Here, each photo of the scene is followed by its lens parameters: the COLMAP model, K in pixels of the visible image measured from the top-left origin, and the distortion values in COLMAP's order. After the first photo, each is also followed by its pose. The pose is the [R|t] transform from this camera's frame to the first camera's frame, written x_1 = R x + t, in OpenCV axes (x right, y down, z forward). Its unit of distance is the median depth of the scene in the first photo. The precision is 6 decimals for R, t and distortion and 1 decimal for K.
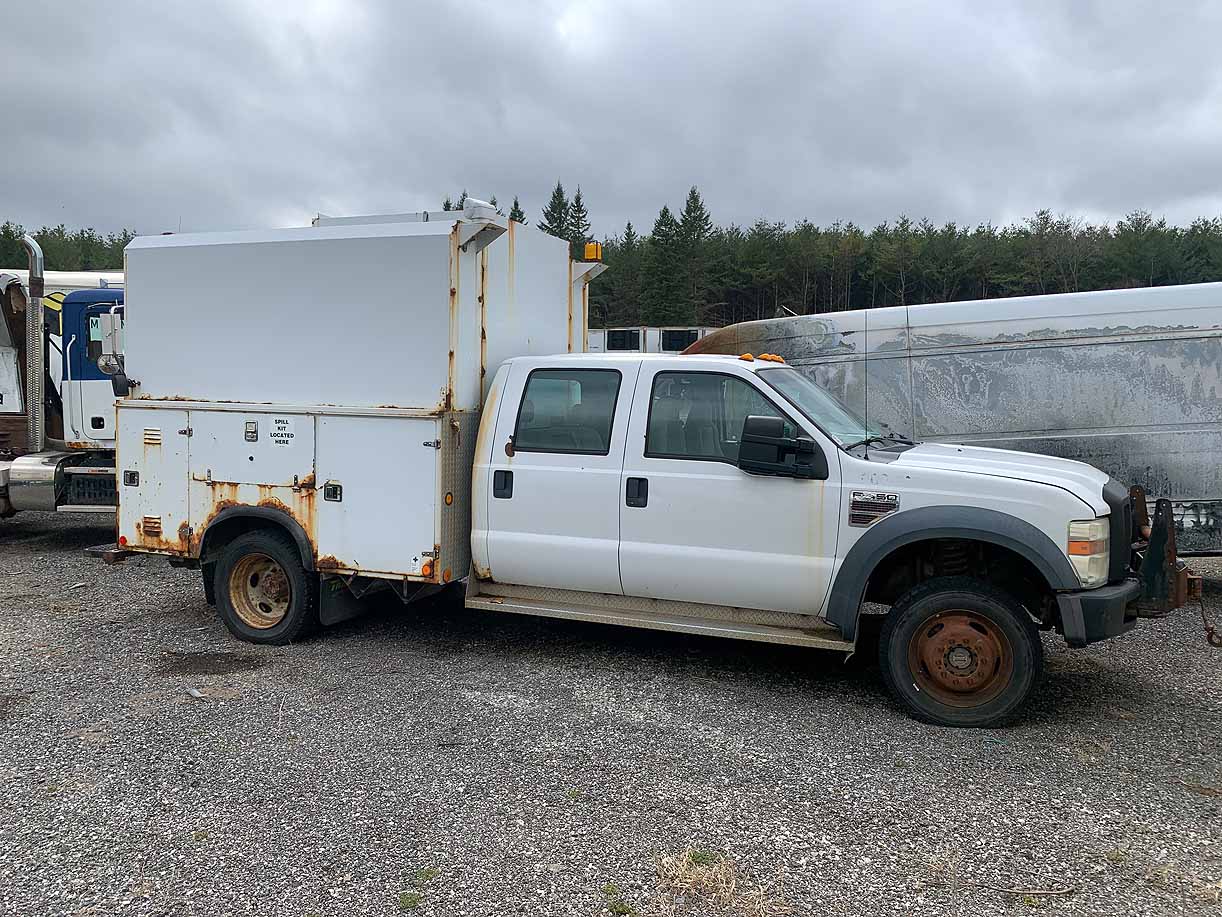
lens RADIAL K [[923.9, 0, 611.0], [0, 923.9, 458.5], [0, 0, 1]] dist [-0.006925, -0.004687]
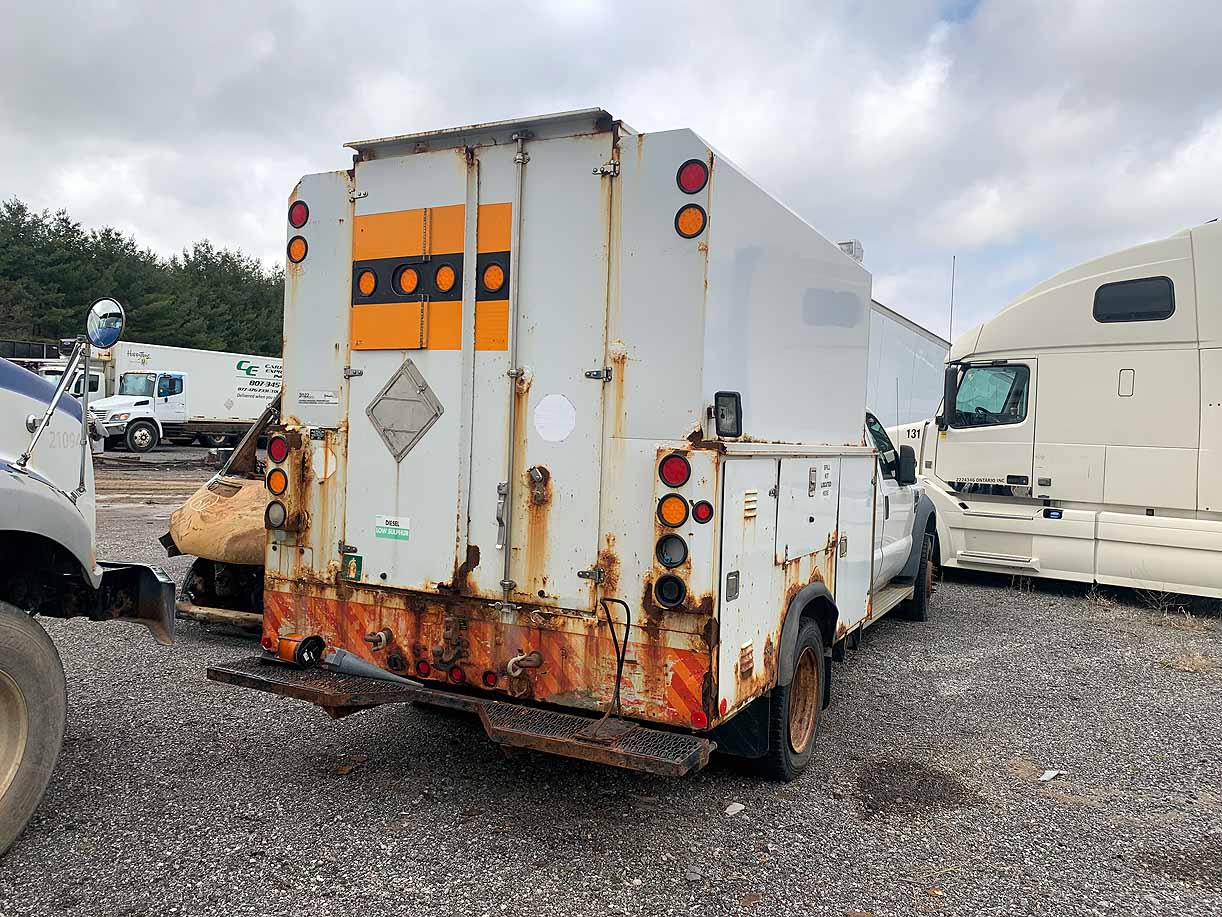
lens RADIAL K [[923.9, 0, 611.0], [0, 923.9, 458.5], [0, 0, 1]] dist [-0.006925, -0.004687]
pose [[0.145898, -0.040071, 0.988488, -1.097383], [0.060005, 0.997698, 0.031588, -0.078552], [-0.987478, 0.054706, 0.147966, 1.008024]]
